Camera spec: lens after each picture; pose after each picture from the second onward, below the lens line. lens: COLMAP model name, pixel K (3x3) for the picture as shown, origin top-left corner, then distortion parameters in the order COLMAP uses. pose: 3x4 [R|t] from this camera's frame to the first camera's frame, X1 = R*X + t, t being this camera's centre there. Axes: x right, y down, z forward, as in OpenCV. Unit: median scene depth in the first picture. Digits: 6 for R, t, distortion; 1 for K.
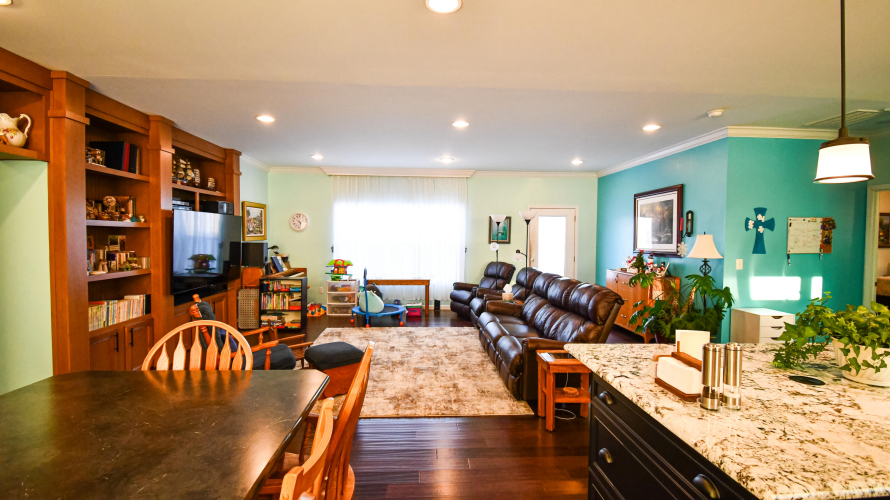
lens RADIAL K [[395.6, 0, 426.7], [0, 395.6, 249.2], [0, 0, 1]] dist [-0.002818, -0.008280]
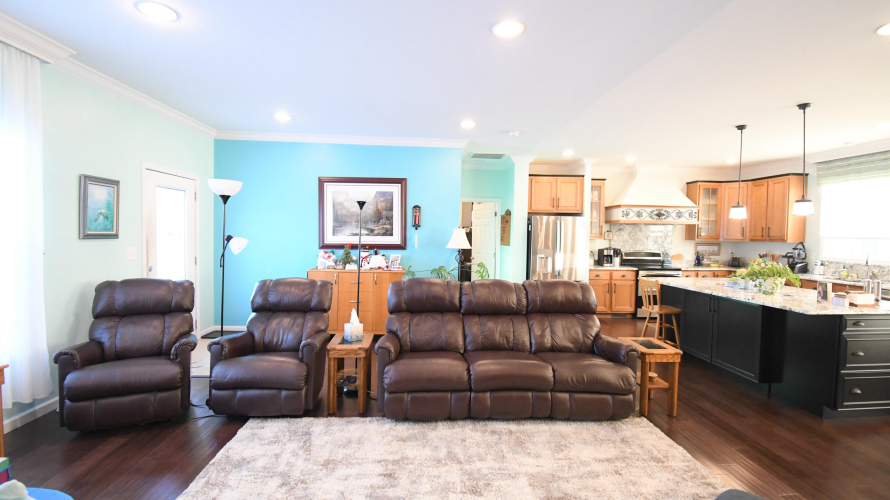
lens RADIAL K [[395.6, 0, 443.0], [0, 395.6, 248.1], [0, 0, 1]] dist [-0.002818, -0.008280]
pose [[-0.037339, -0.043153, 0.998370, -0.393673], [0.012973, 0.998962, 0.043664, -0.025416], [-0.999218, 0.014582, -0.036741, 0.914905]]
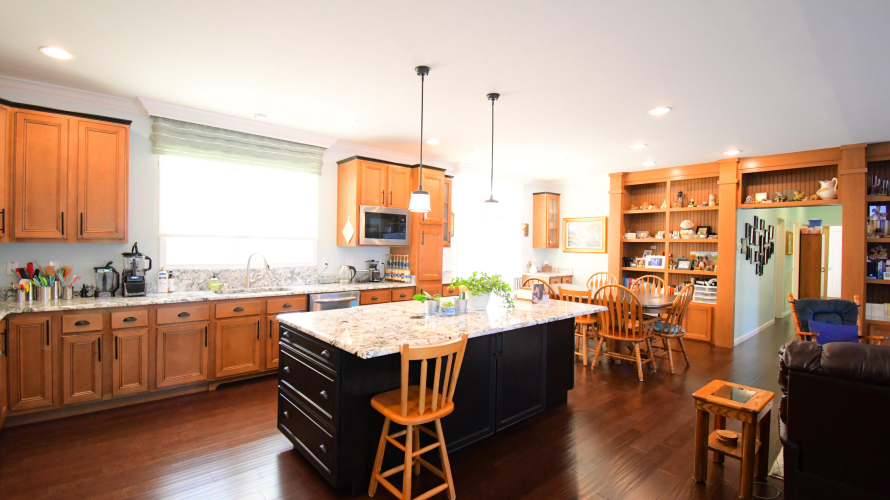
lens RADIAL K [[395.6, 0, 441.8], [0, 395.6, 250.8], [0, 0, 1]] dist [-0.002818, -0.008280]
pose [[-0.769674, -0.010828, -0.638346, 0.764070], [-0.040159, 0.998697, 0.031481, -0.007492], [0.637173, 0.049865, -0.769106, 0.688989]]
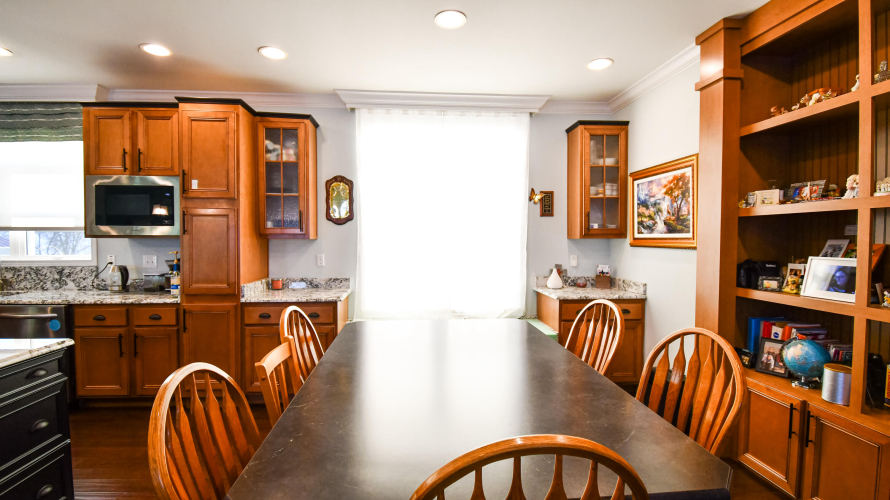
lens RADIAL K [[395.6, 0, 442.4], [0, 395.6, 252.6], [0, 0, 1]] dist [-0.002818, -0.008280]
pose [[-0.998458, -0.007855, -0.054945, -0.169893], [-0.011348, 0.997915, 0.063542, -0.003976], [0.054332, 0.064067, -0.996465, 0.504253]]
